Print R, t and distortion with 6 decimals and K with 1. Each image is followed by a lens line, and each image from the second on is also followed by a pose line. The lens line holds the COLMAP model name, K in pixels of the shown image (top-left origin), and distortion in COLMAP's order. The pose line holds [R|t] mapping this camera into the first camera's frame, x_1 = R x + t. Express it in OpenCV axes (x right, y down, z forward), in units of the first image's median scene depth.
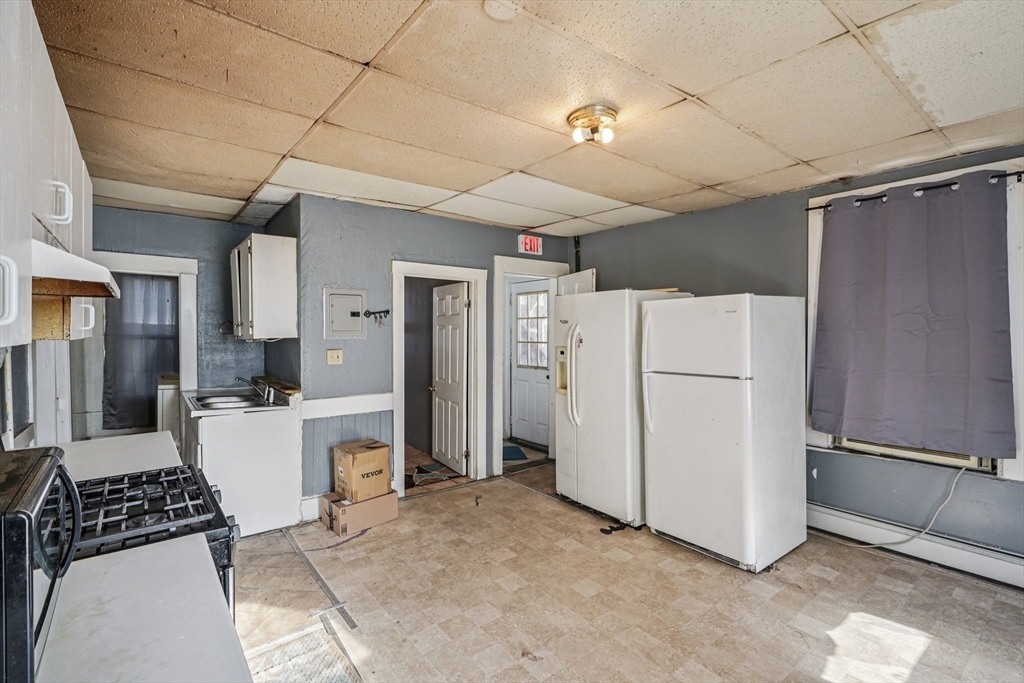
lens RADIAL K [[467.9, 0, 508.2], [0, 467.9, 334.5], [0, 0, 1]] dist [-0.008490, -0.000335]
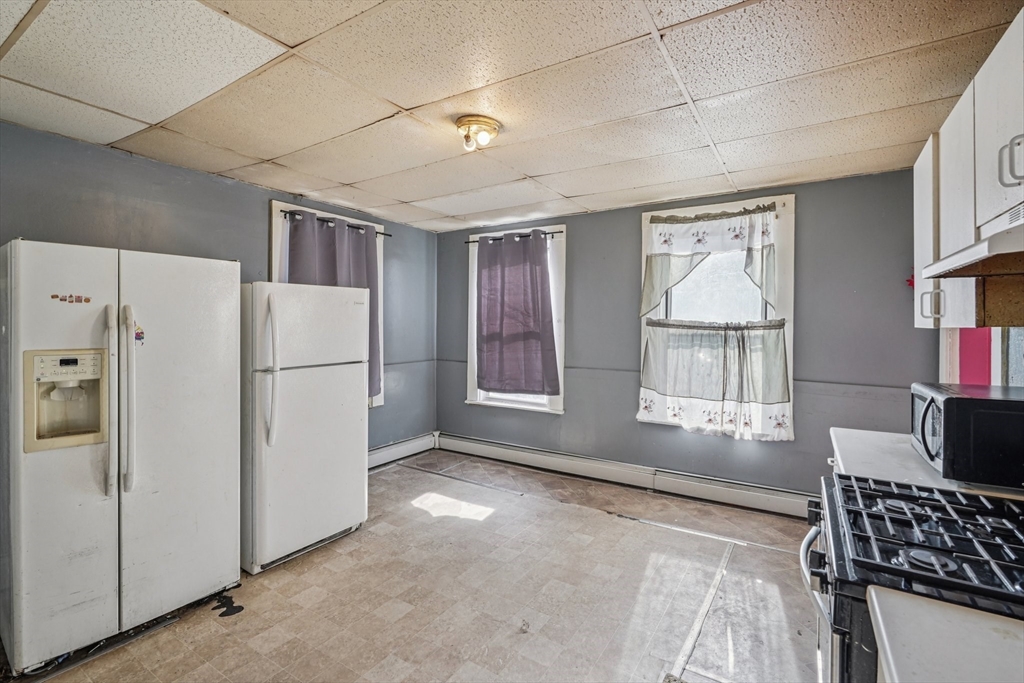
lens RADIAL K [[467.9, 0, 511.0], [0, 467.9, 323.0], [0, 0, 1]] dist [-0.008490, -0.000335]
pose [[-0.332133, -0.000683, 0.943232, -0.814548], [0.001896, 0.999997, 0.001391, -0.003680], [-0.943231, 0.002251, -0.332131, 1.192757]]
